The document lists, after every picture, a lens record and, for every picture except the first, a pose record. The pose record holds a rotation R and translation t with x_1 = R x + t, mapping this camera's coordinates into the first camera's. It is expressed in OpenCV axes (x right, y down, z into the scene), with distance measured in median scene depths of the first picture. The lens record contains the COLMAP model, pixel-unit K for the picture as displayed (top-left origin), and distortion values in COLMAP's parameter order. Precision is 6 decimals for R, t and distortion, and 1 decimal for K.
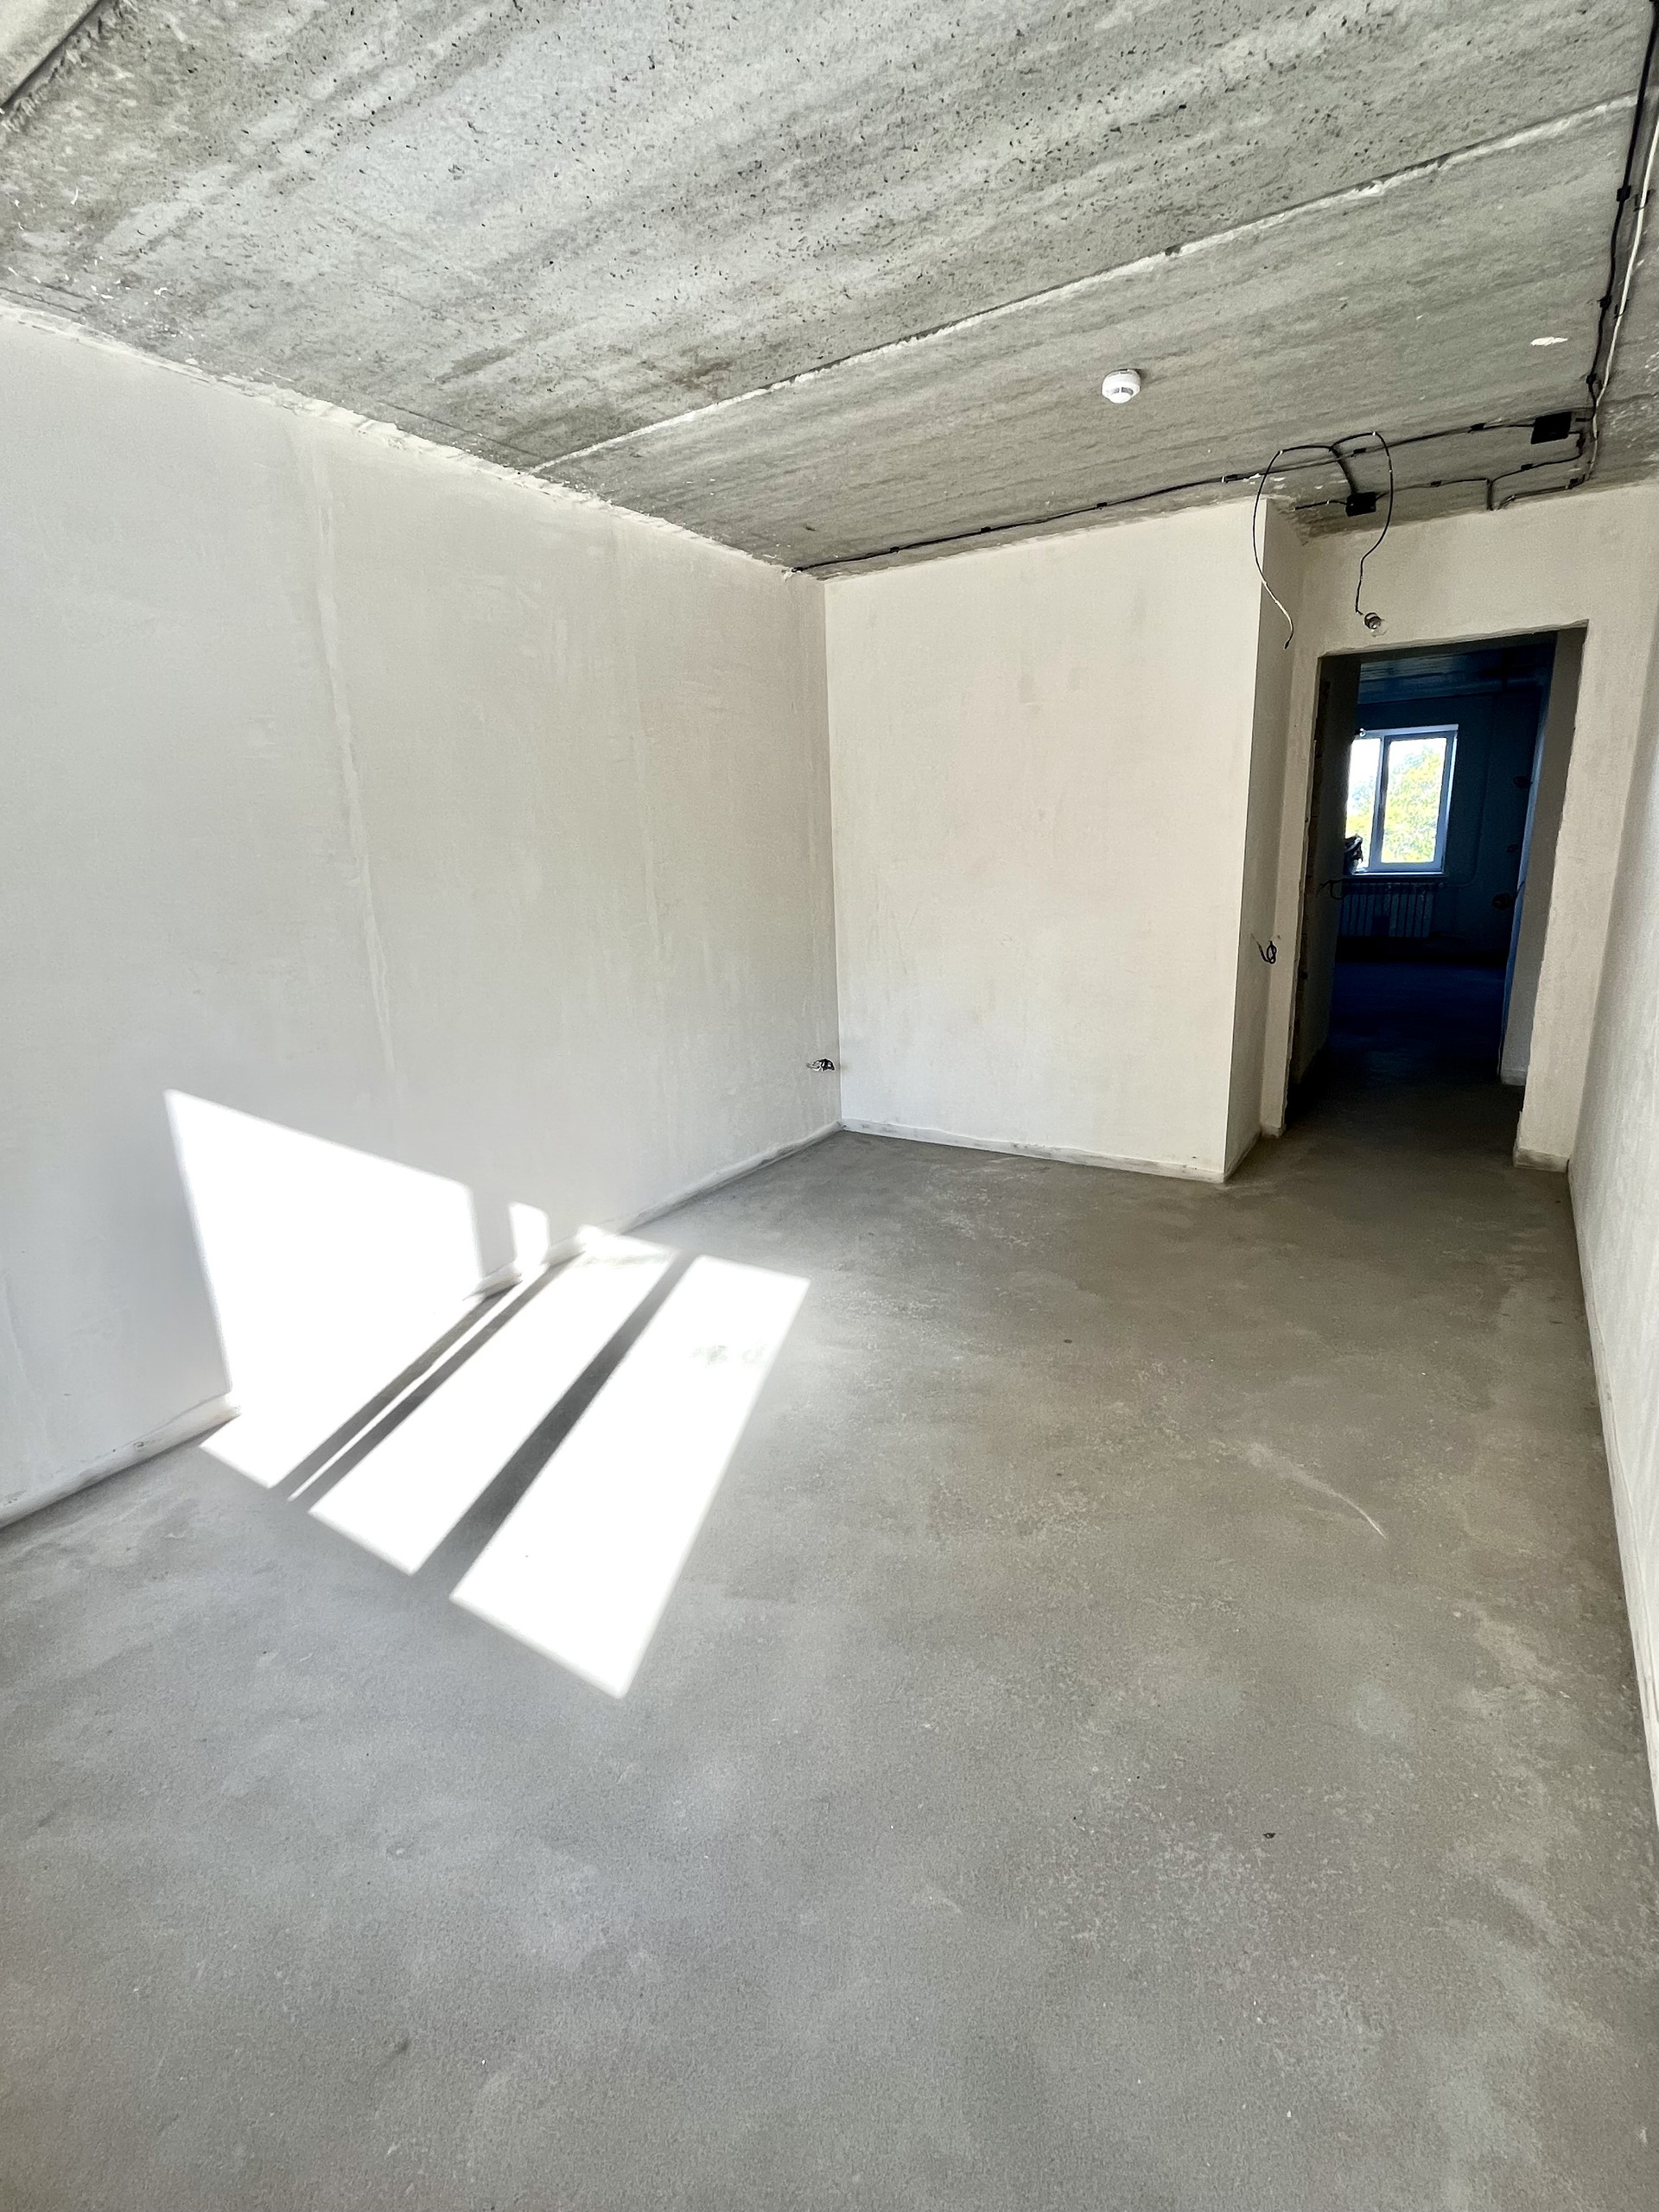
lens RADIAL K [[1019.6, 0, 825.8], [0, 1019.6, 1106.7], [0, 0, 1]] dist [-0.003405, -0.000512]
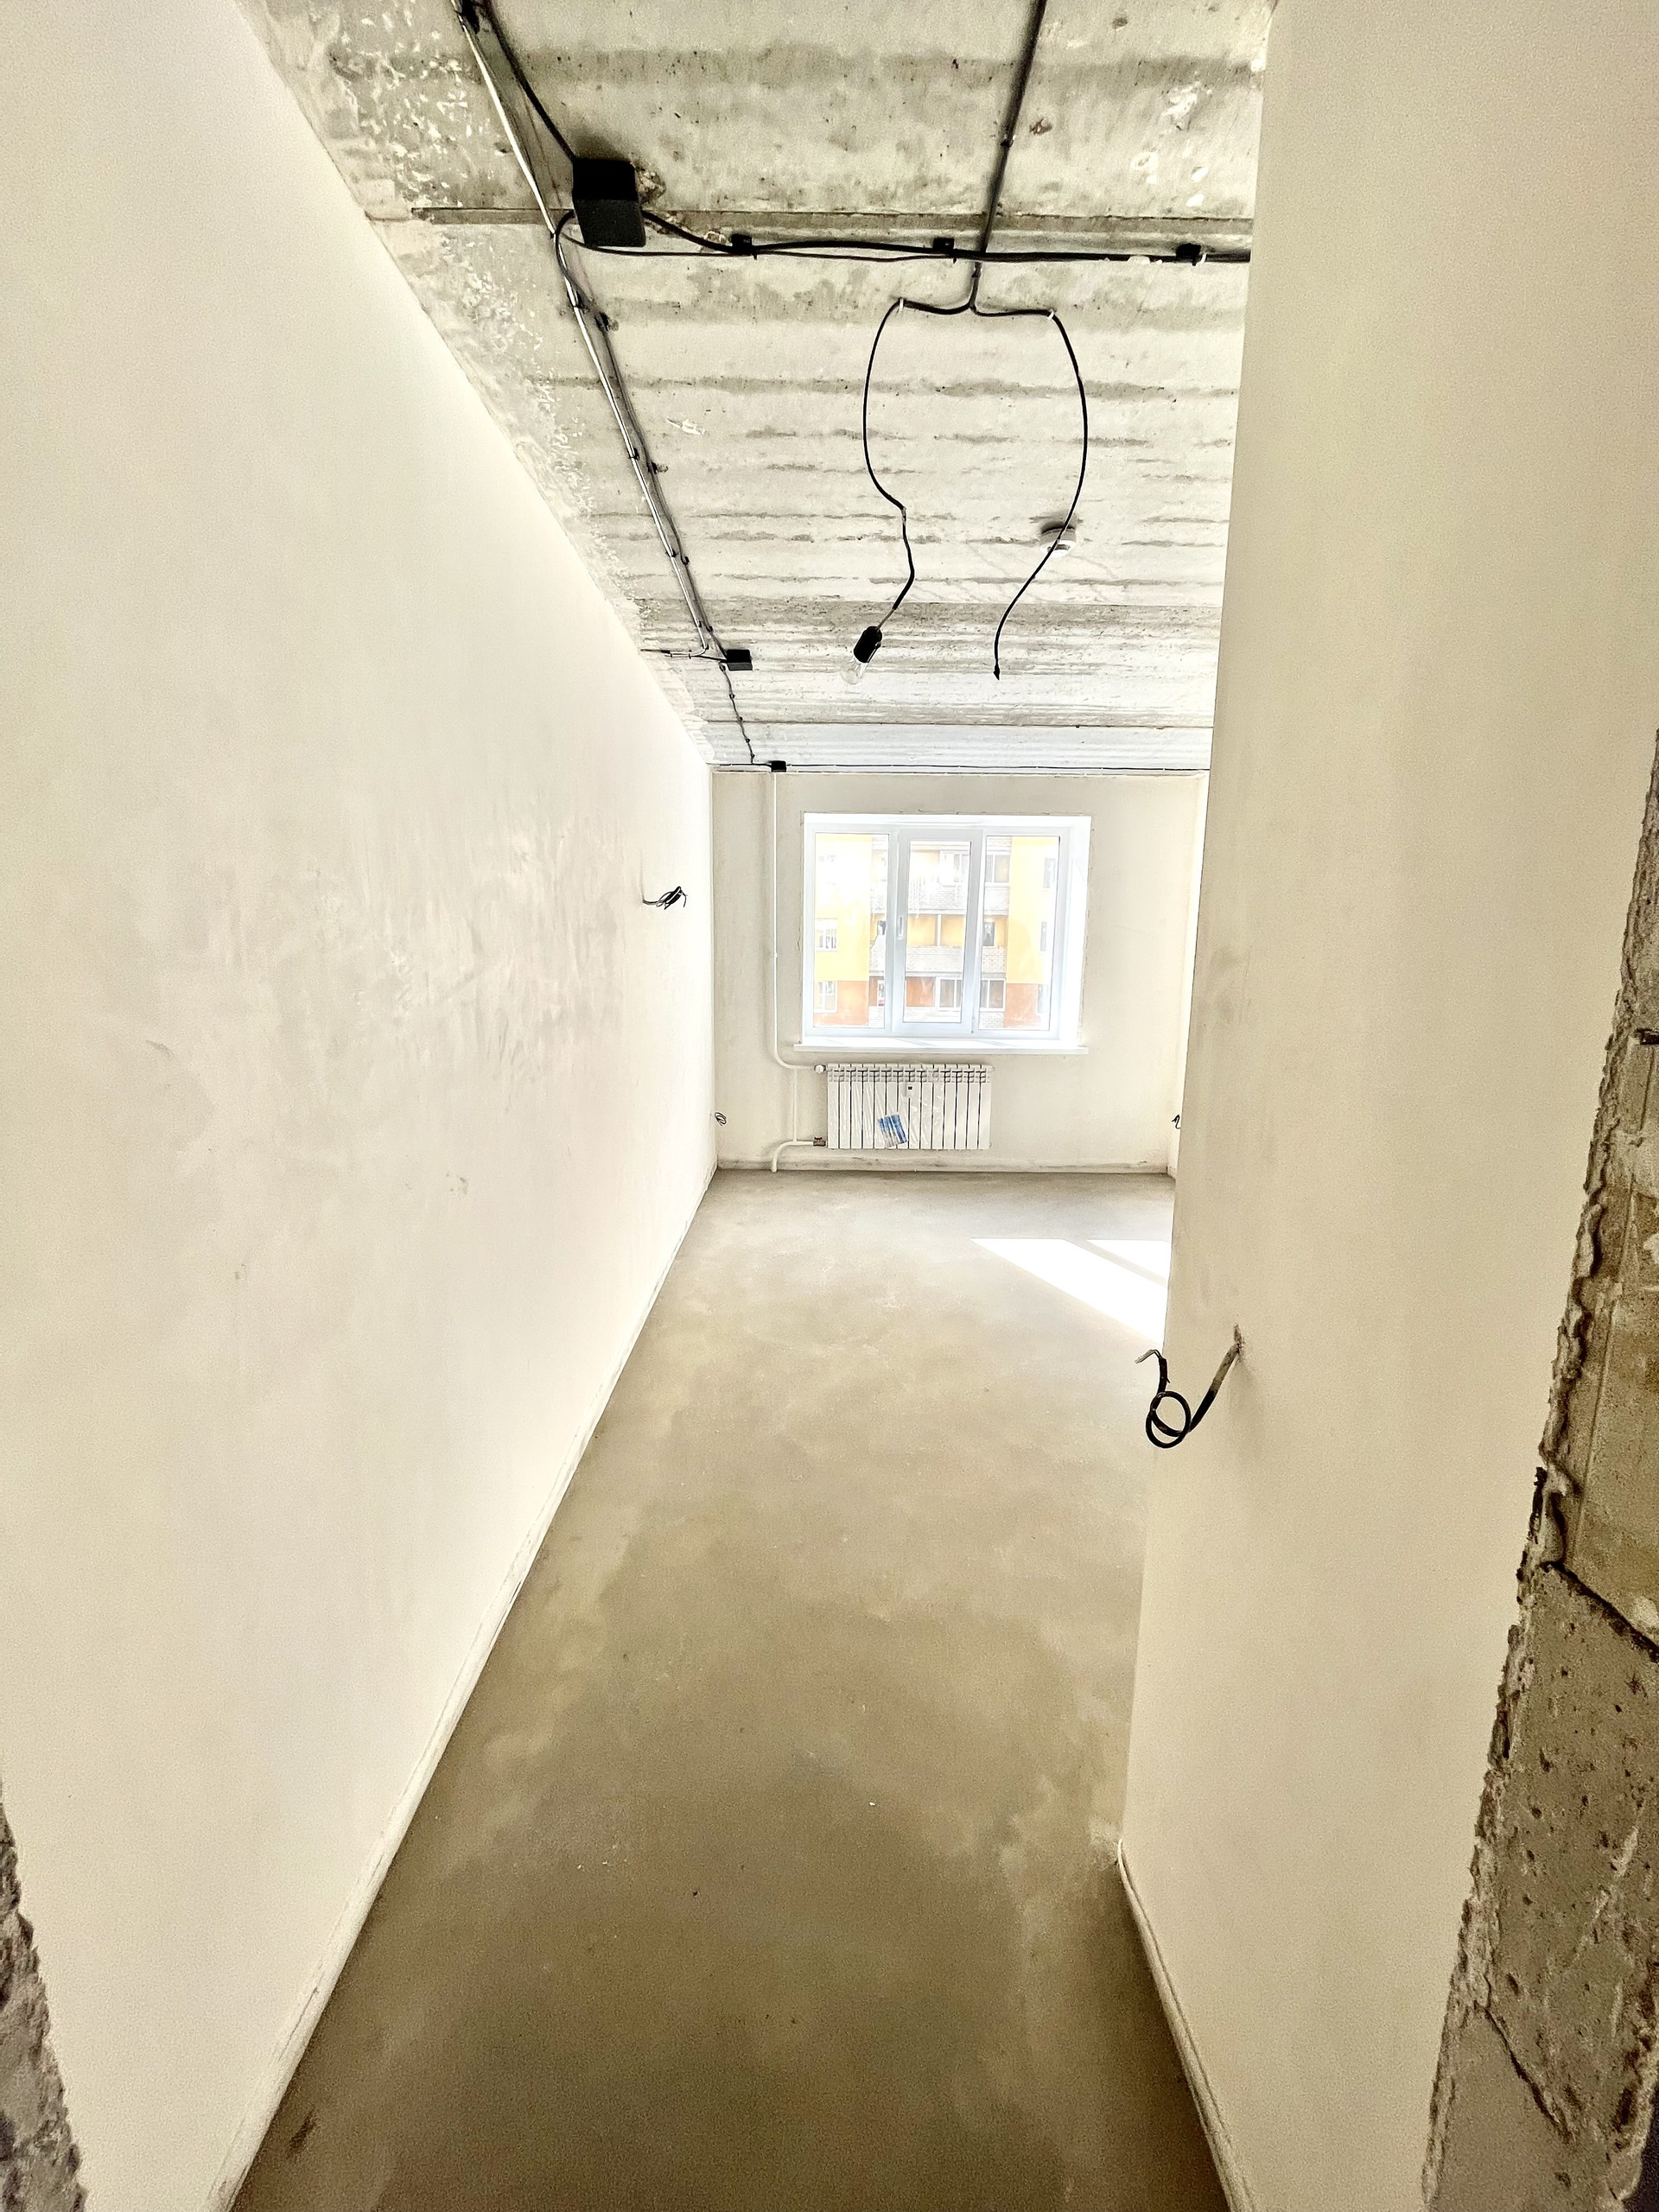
lens RADIAL K [[879.5, 0, 825.9], [0, 879.5, 1107.7], [0, 0, 1]] dist [-0.003002, 0.000005]
pose [[-0.832101, 0.125354, -0.540272, 1.099348], [-0.123342, 0.907905, 0.400618, -0.545708], [0.540735, 0.399993, -0.740008, 1.862573]]
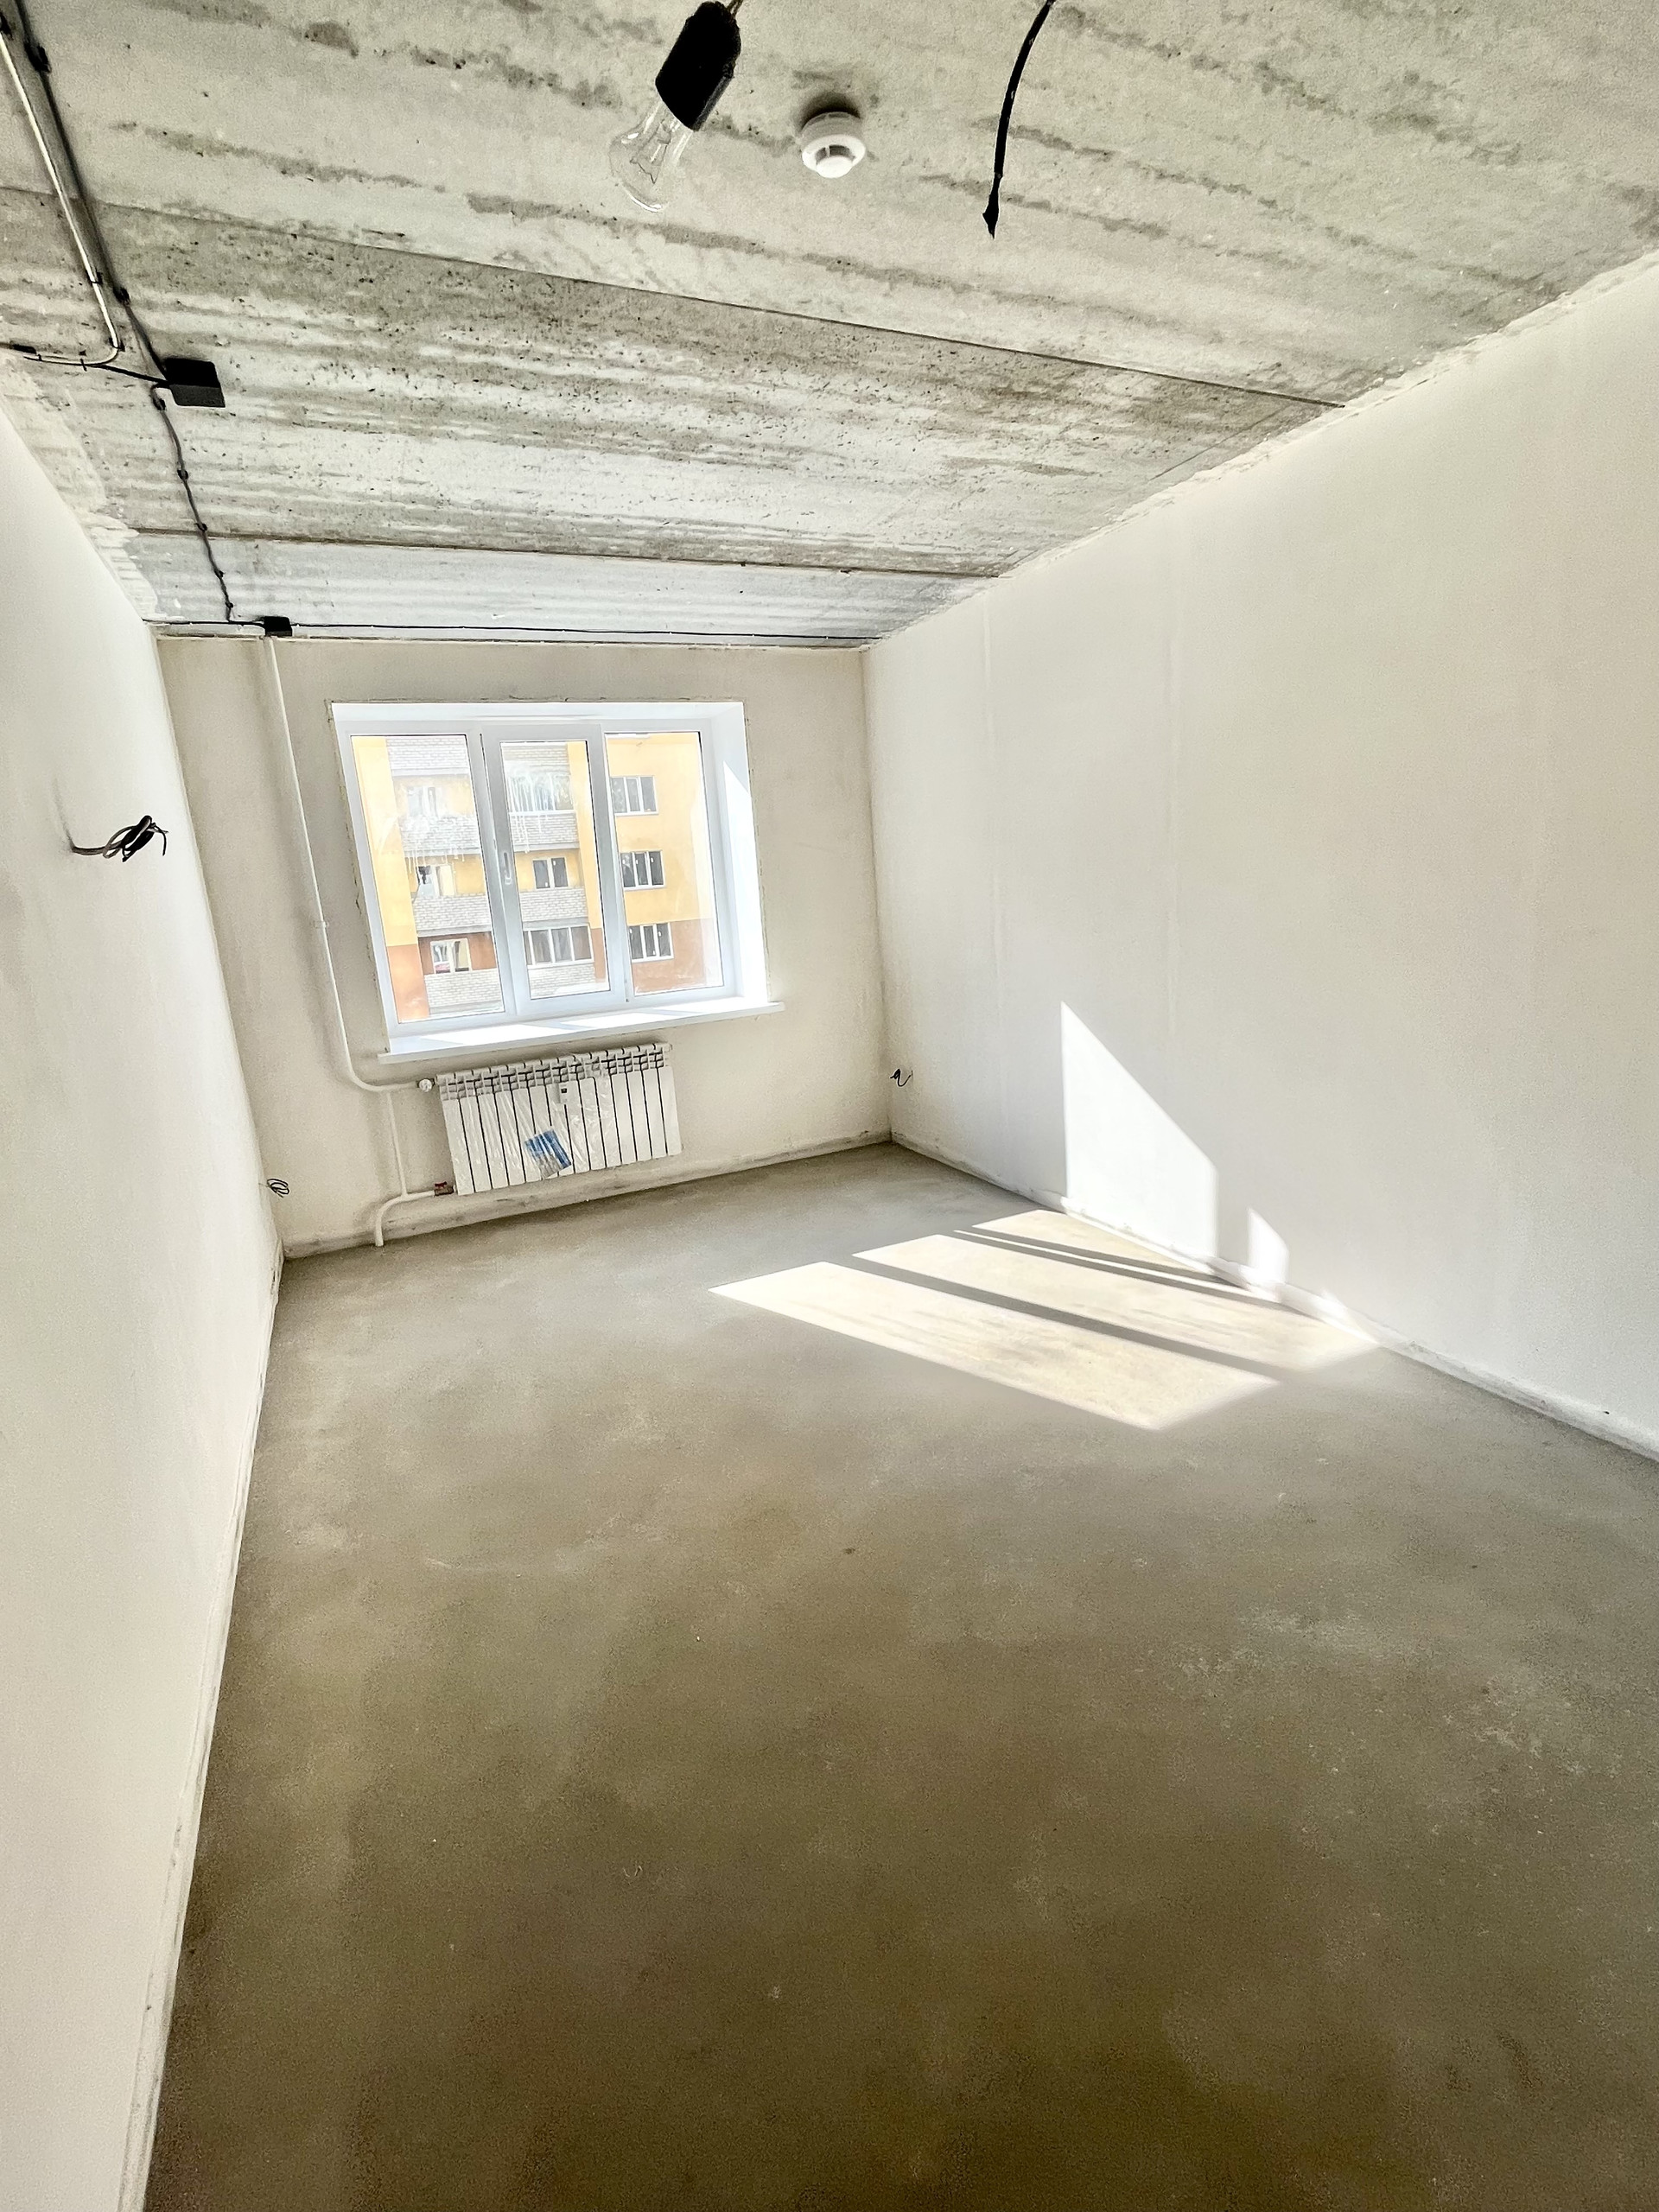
lens RADIAL K [[1019.6, 0, 829.6], [0, 1019.6, 1108.1], [0, 0, 1]] dist [-0.003405, -0.000512]
pose [[-0.516846, 0.265904, -0.813735, 0.962448], [-0.128311, 0.915739, 0.380733, -0.452372], [0.846408, 0.301192, -0.439178, 1.504151]]
